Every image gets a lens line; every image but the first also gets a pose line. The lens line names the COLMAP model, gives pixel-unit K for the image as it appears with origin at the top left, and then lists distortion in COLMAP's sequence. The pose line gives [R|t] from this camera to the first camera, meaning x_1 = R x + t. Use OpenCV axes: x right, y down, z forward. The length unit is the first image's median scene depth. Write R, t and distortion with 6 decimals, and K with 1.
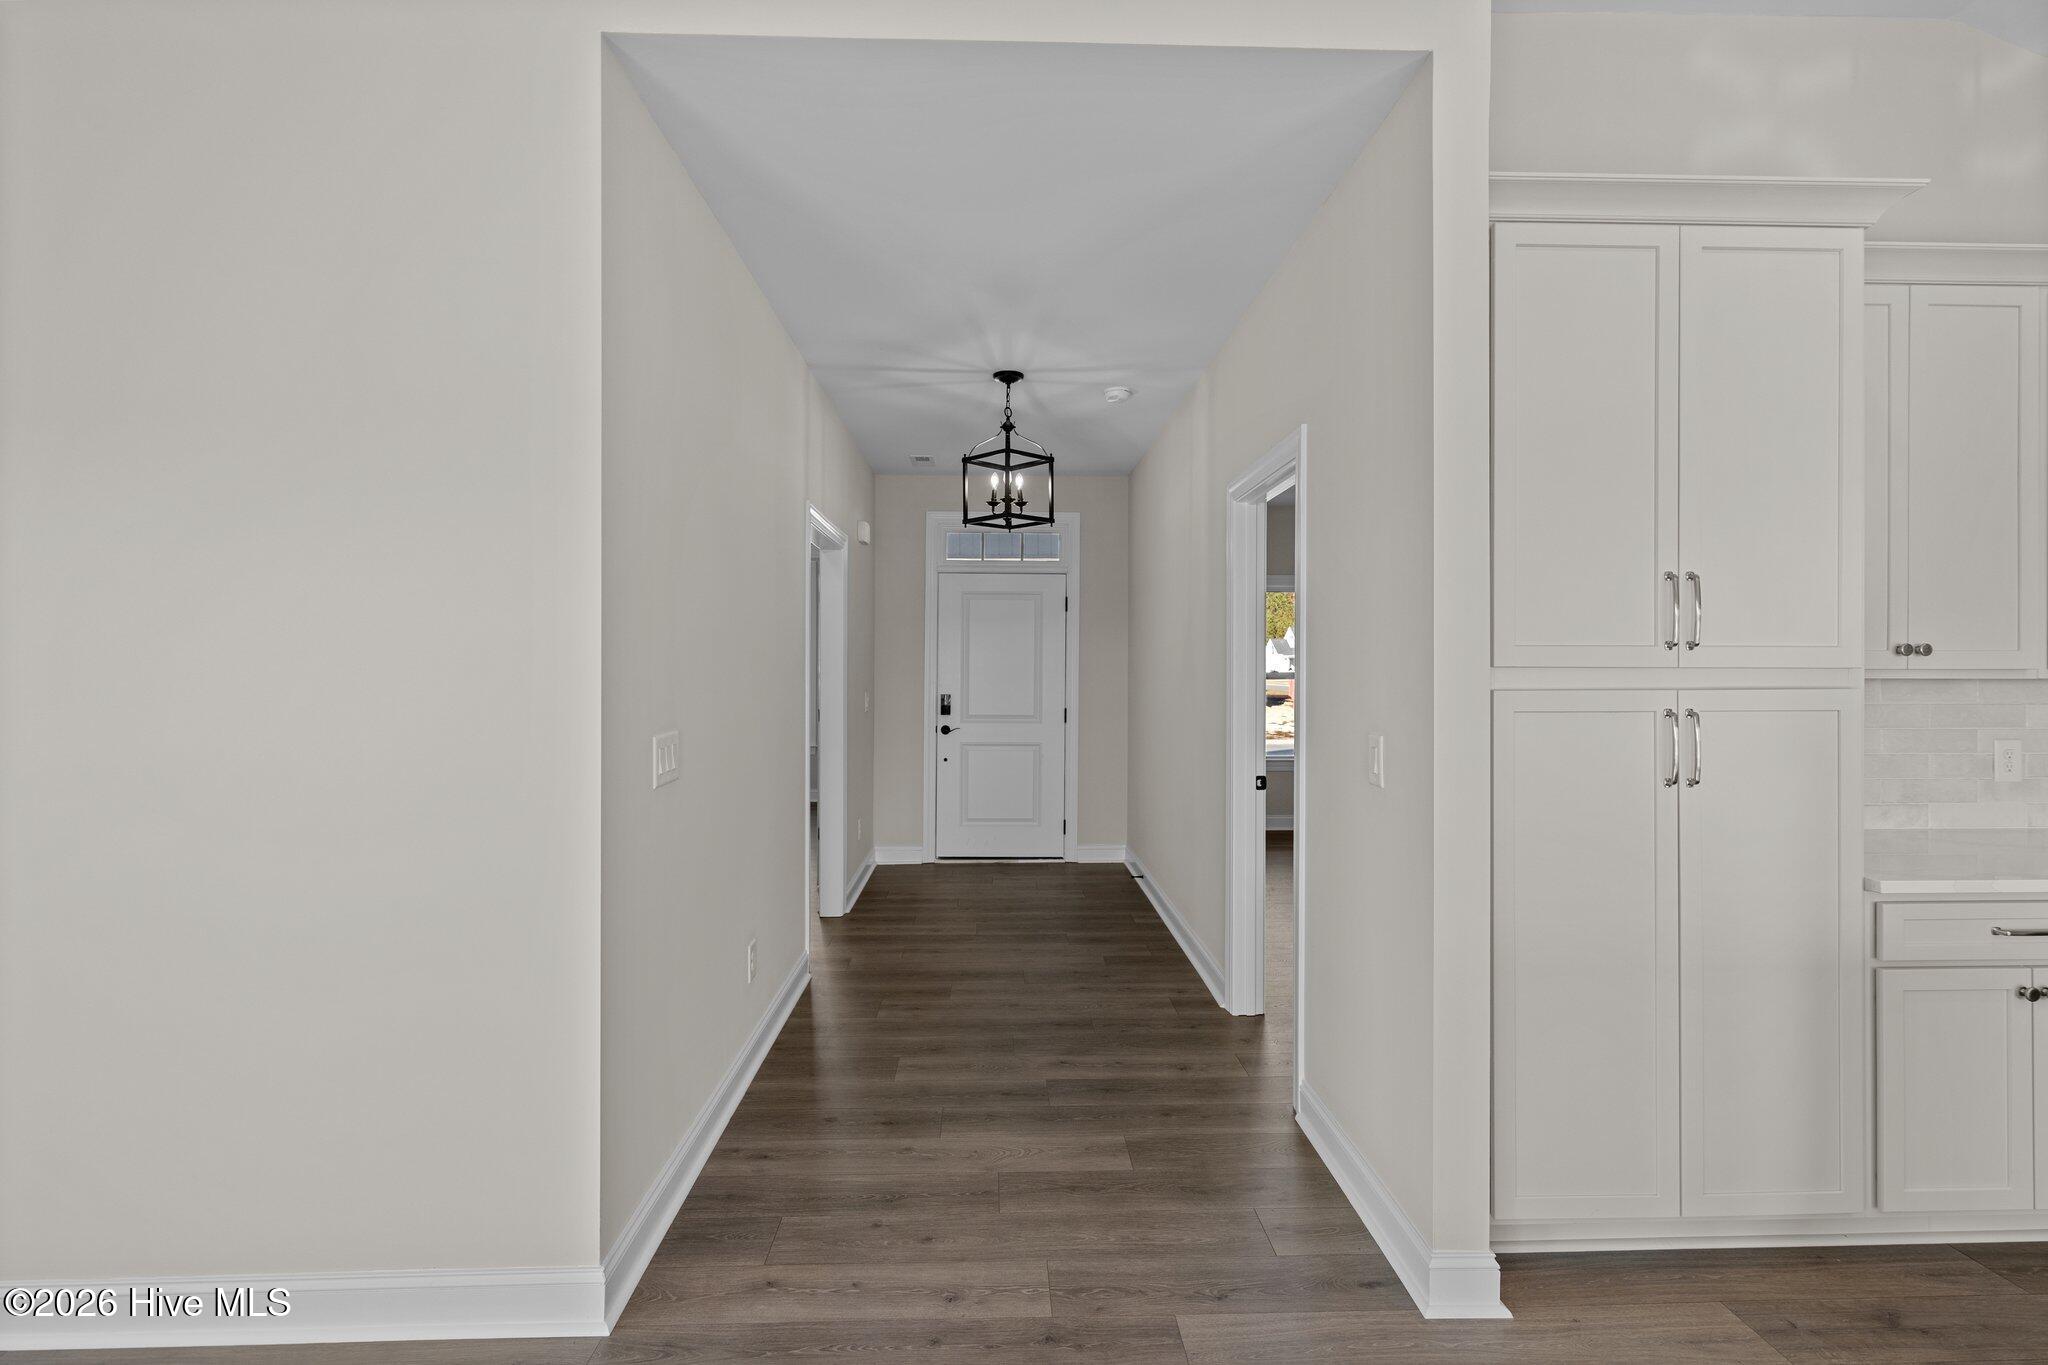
lens RADIAL K [[927.2, 0, 1024.1], [0, 927.2, 663.6], [0, 0, 1]] dist [-0.000176, 0.000091]
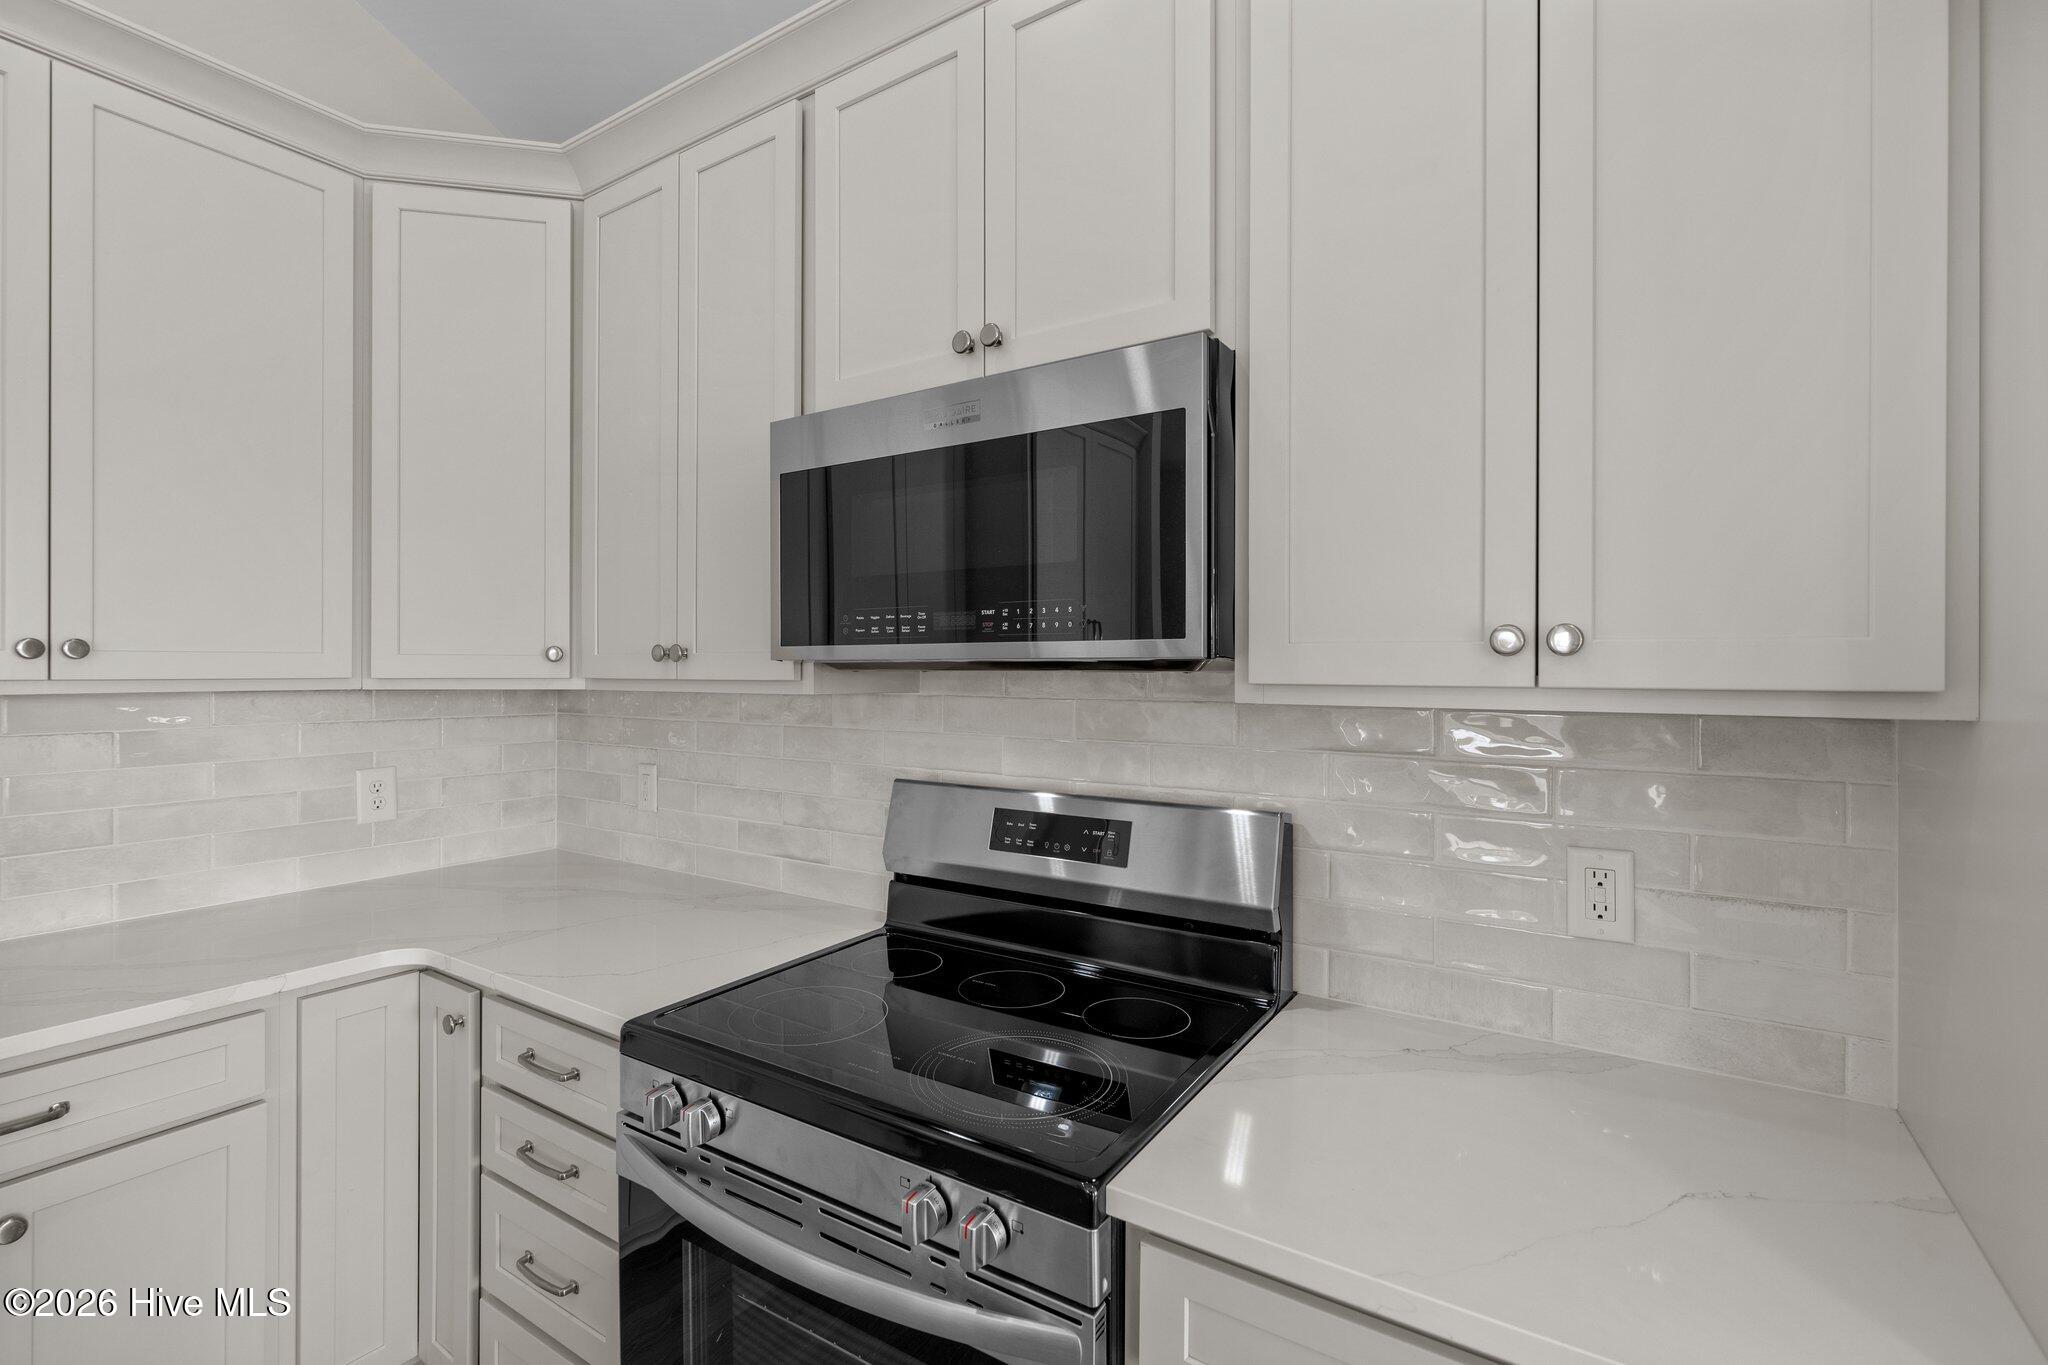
lens RADIAL K [[921.0, 0, 1015.7], [0, 921.0, 672.2], [0, 0, 1]] dist [-0.001544, -0.000137]
pose [[0.570495, 0.000879, 0.821301, 1.171055], [-0.004093, 0.999990, 0.001772, -0.002879], [-0.821291, -0.004372, 0.570493, 0.138122]]
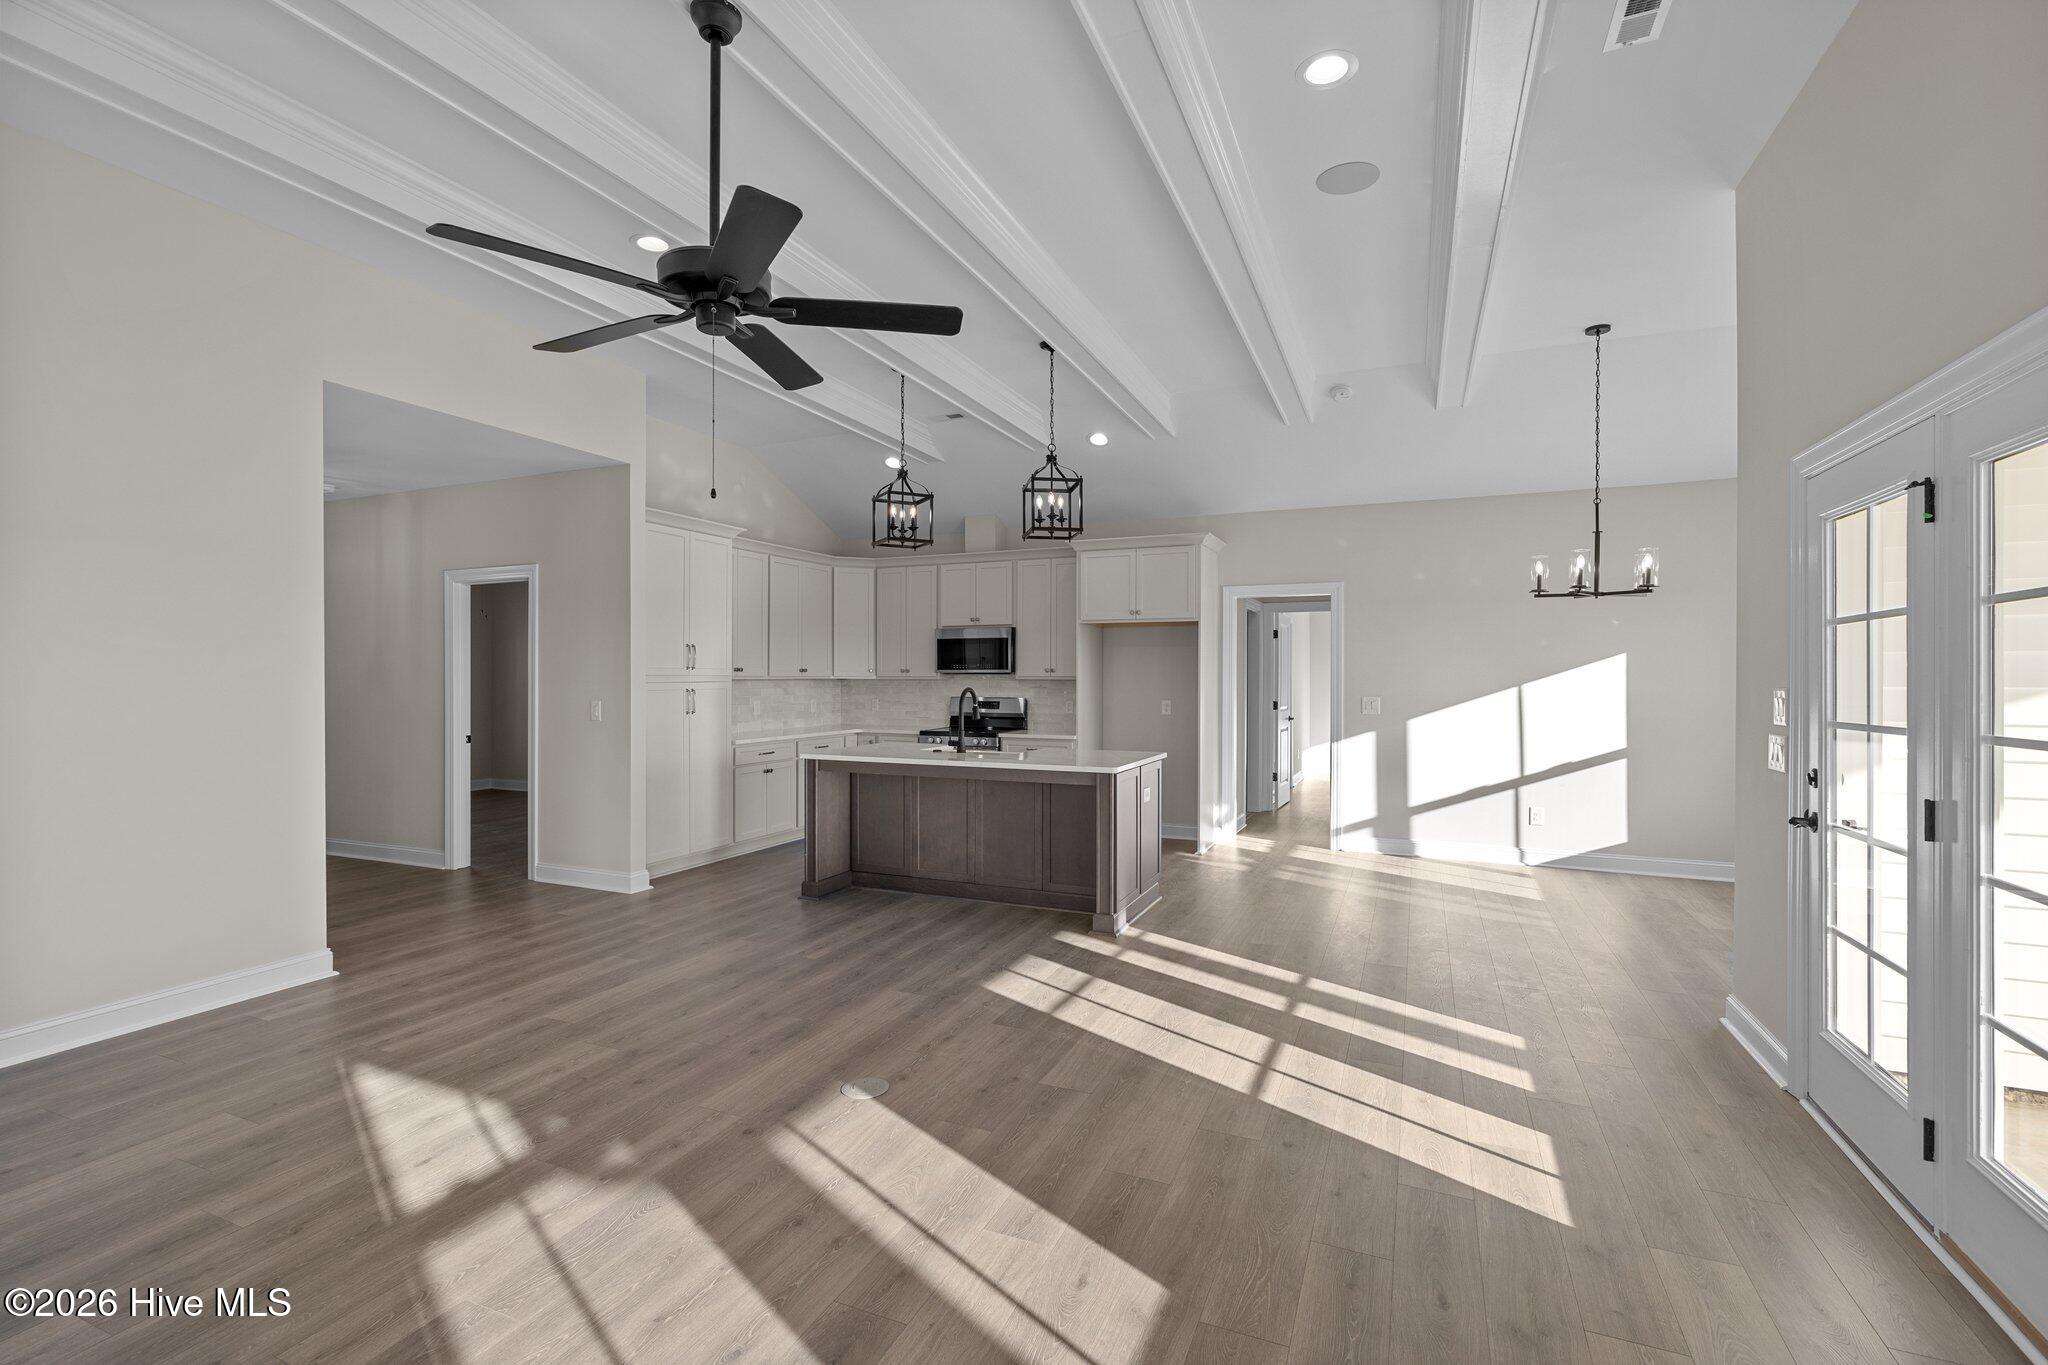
lens RADIAL K [[921.0, 0, 1015.7], [0, 921.0, 672.2], [0, 0, 1]] dist [-0.001544, -0.000137]
pose [[0.434214, 0.005452, 0.900793, -1.365638], [-0.003178, 0.999985, -0.004520, 0.004683], [-0.900804, -0.000900, 0.434225, -1.126672]]
